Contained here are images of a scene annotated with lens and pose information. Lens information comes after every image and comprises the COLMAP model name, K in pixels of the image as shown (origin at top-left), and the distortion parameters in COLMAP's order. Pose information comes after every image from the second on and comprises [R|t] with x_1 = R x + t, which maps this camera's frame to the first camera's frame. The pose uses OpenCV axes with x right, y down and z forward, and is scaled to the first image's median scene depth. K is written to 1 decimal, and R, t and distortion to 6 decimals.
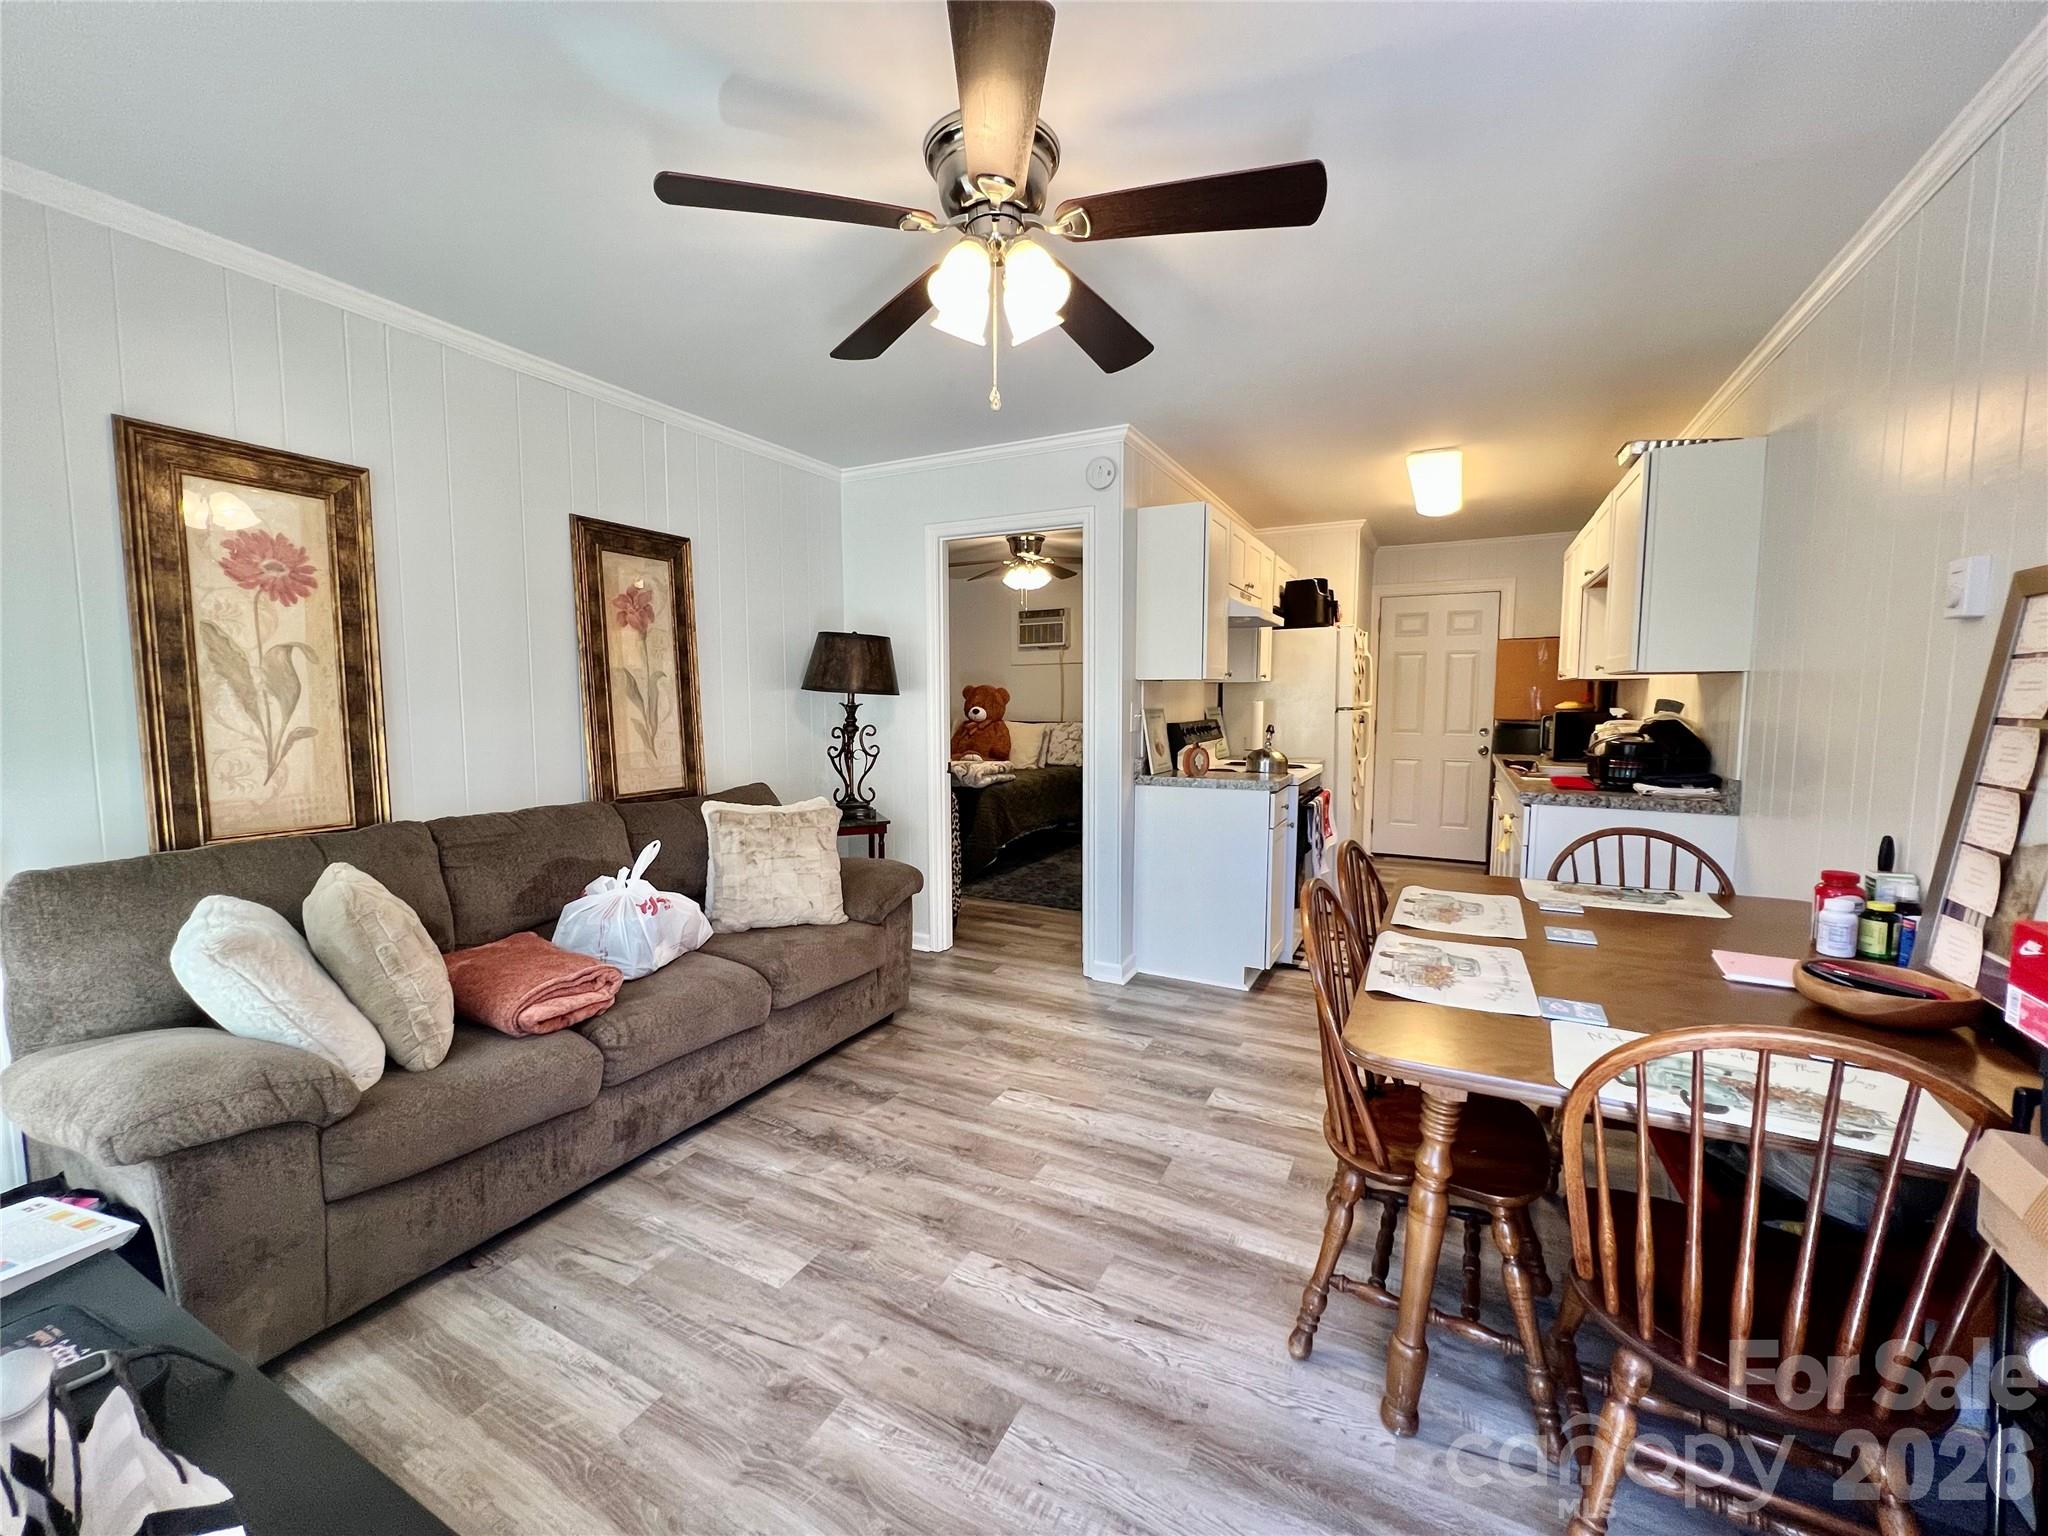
lens RADIAL K [[819.2, 0, 1020.5], [0, 819.2, 772.2], [0, 0, 1]] dist [-0.001874, 0.000389]
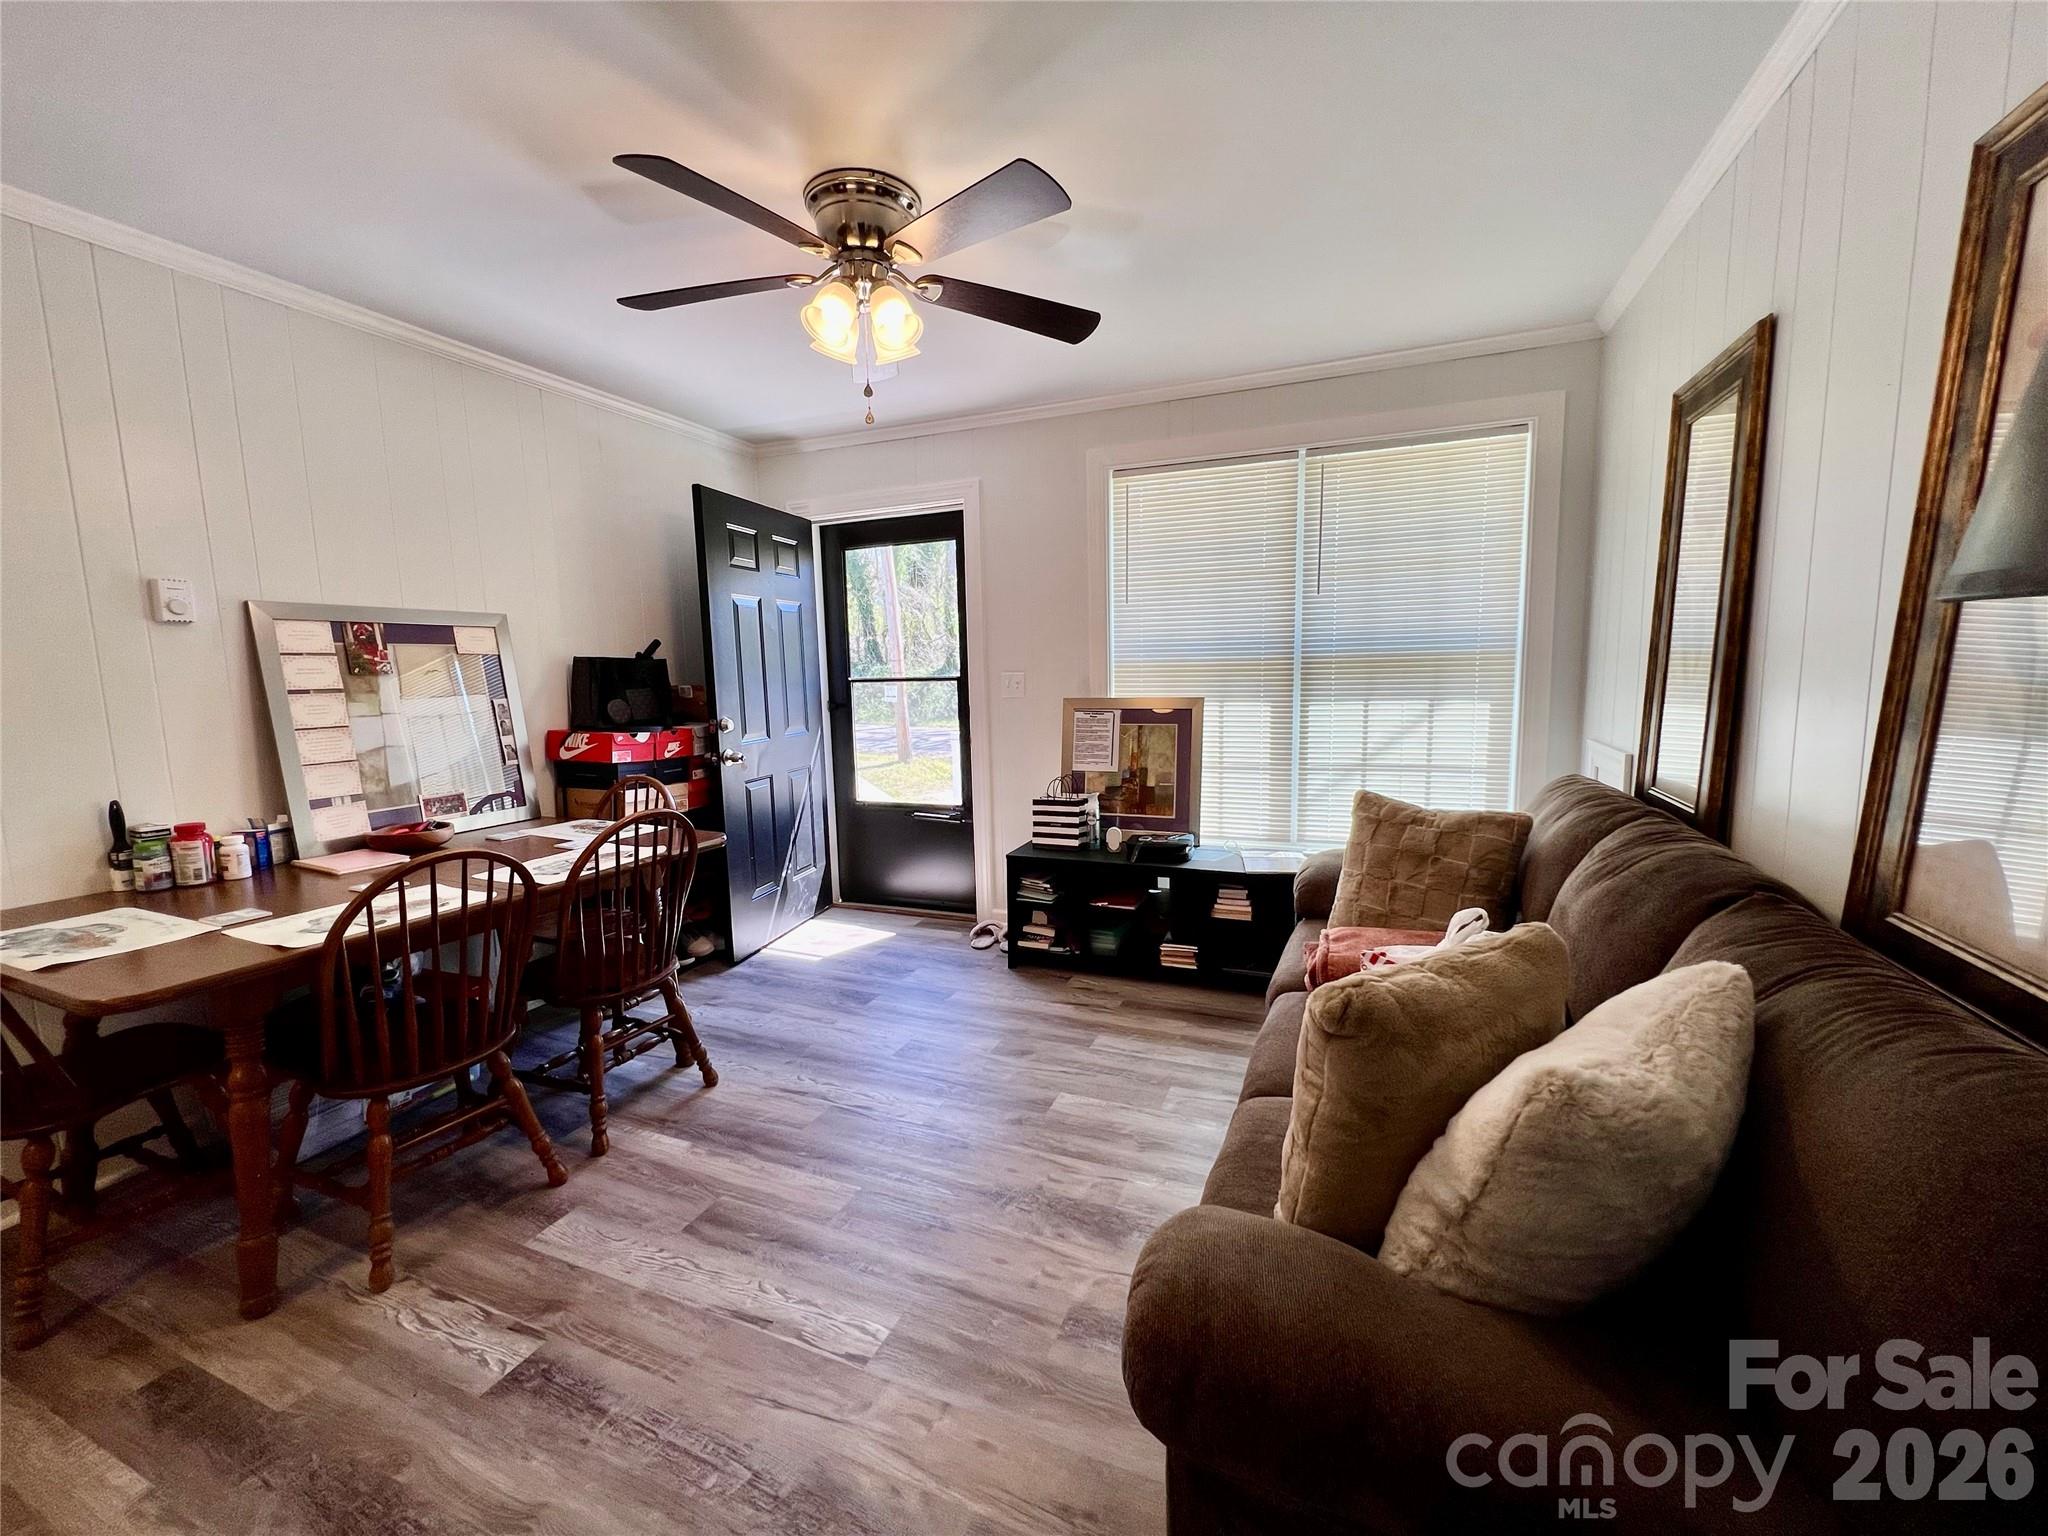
lens RADIAL K [[819.2, 0, 1025.3], [0, 819.2, 771.5], [0, 0, 1]] dist [-0.001874, 0.000389]
pose [[-0.995589, 0.032047, -0.088174, -0.104669], [0.012093, 0.975847, 0.218122, -0.160286], [0.093035, 0.216094, -0.971930, 1.779494]]
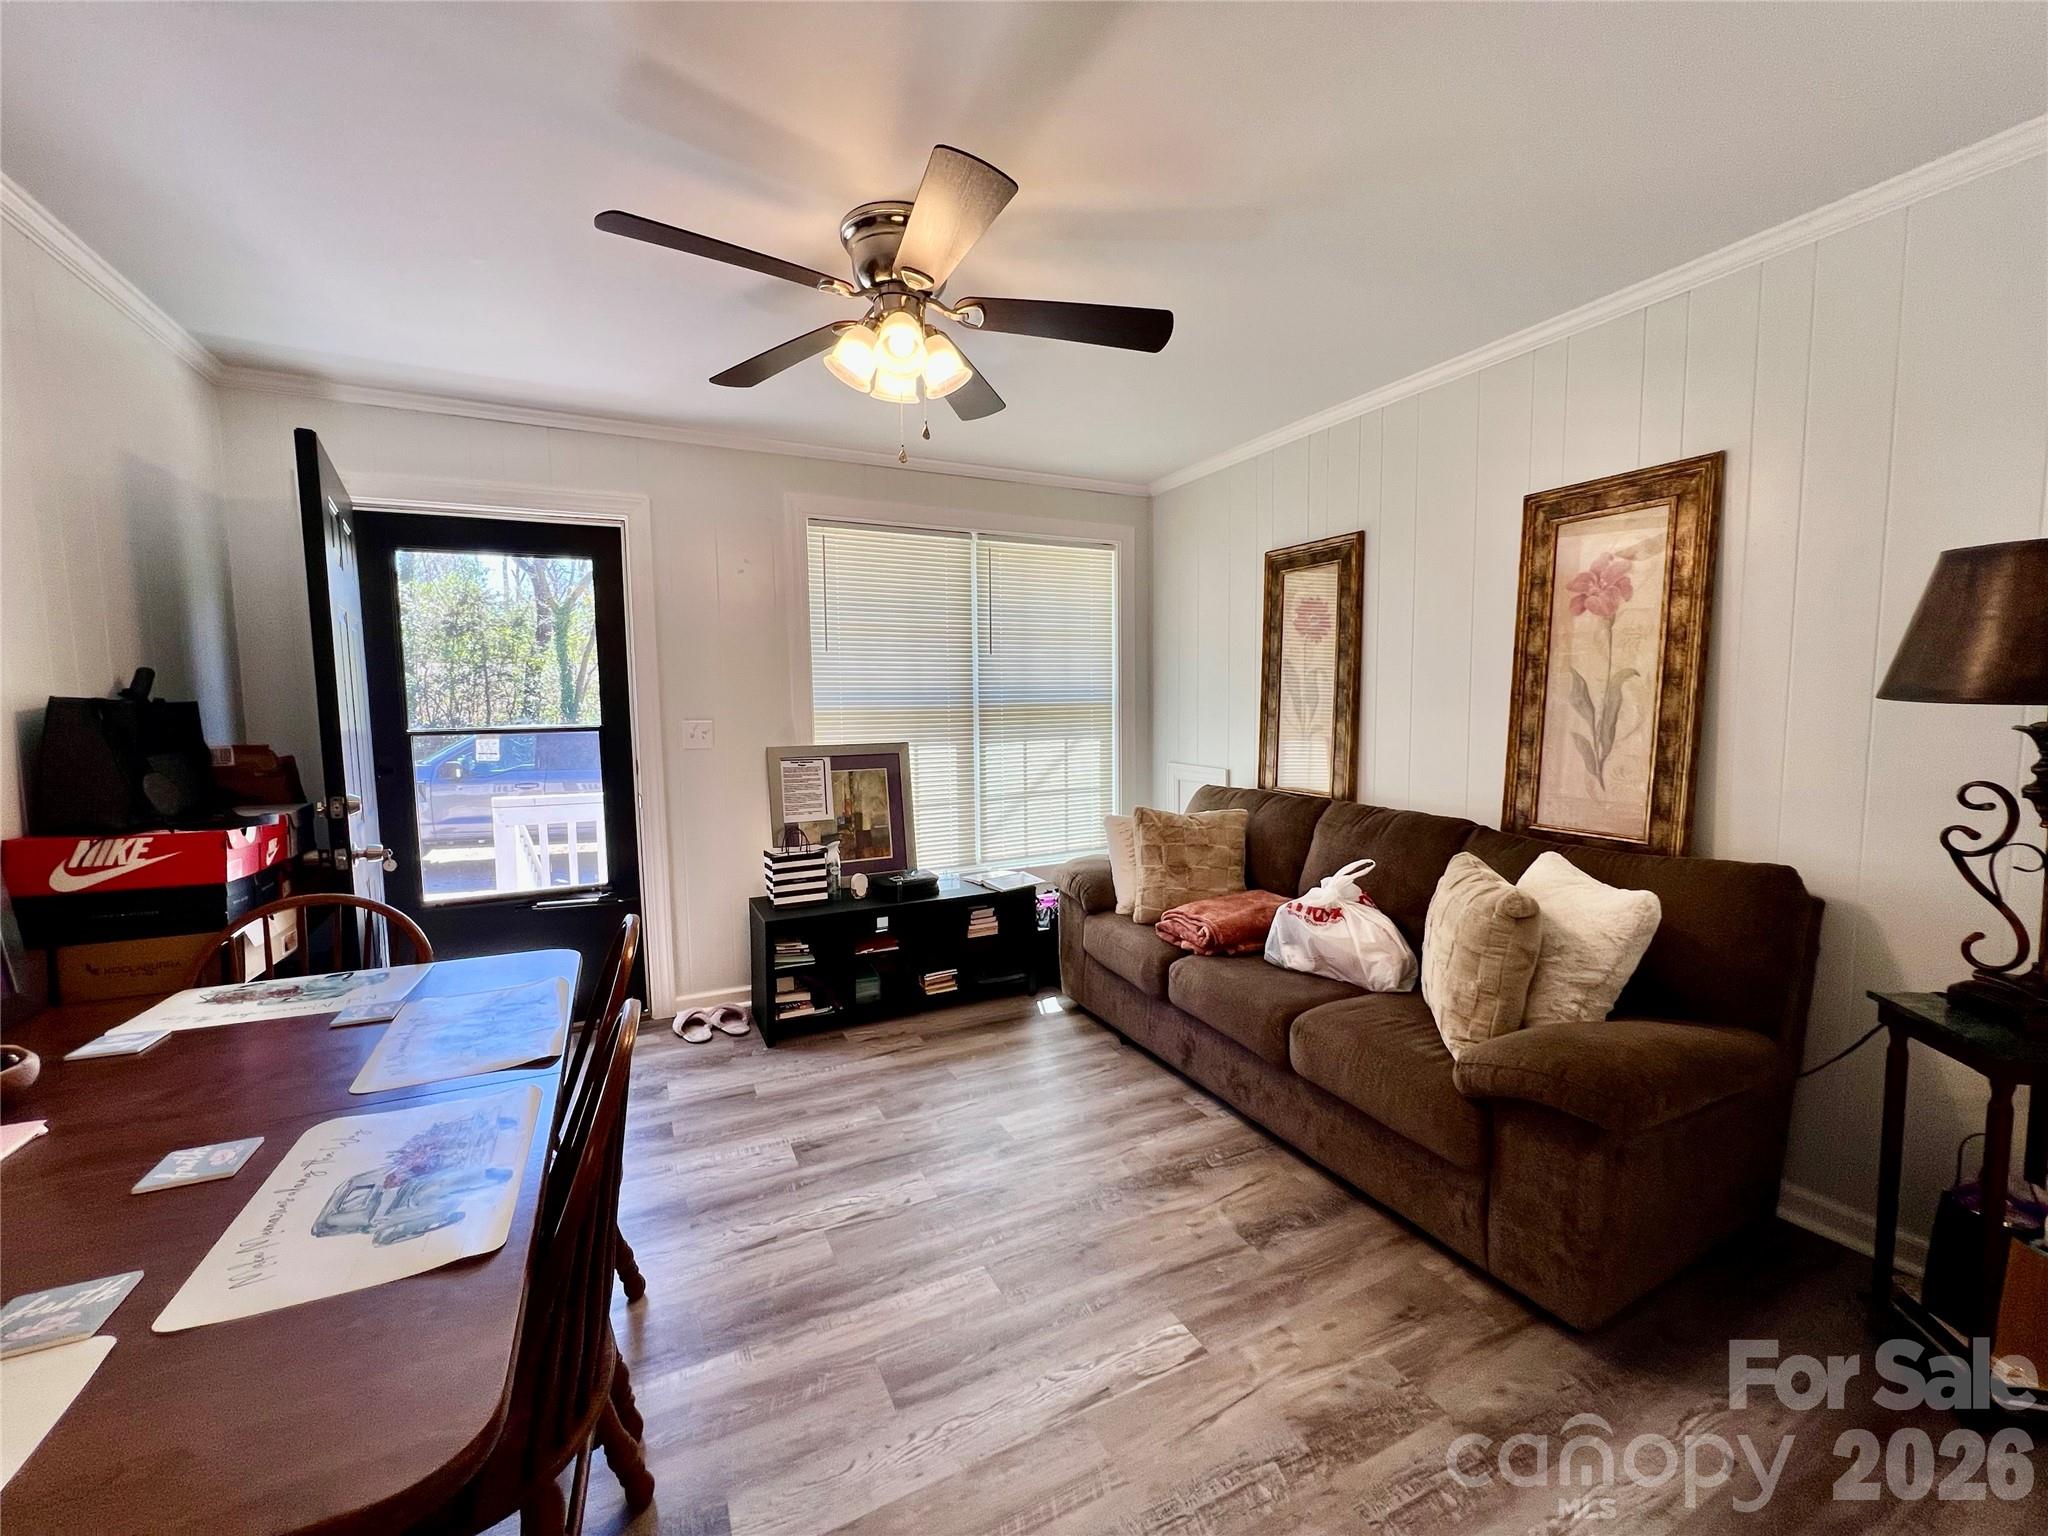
lens RADIAL K [[819.2, 0, 1024.2], [0, 819.2, 770.4], [0, 0, 1]] dist [-0.001874, 0.000389]
pose [[-0.584954, 0.077068, -0.807396, 0.639660], [-0.063129, 0.988129, 0.140056, -0.147974], [0.808606, 0.132896, -0.573145, 1.434068]]
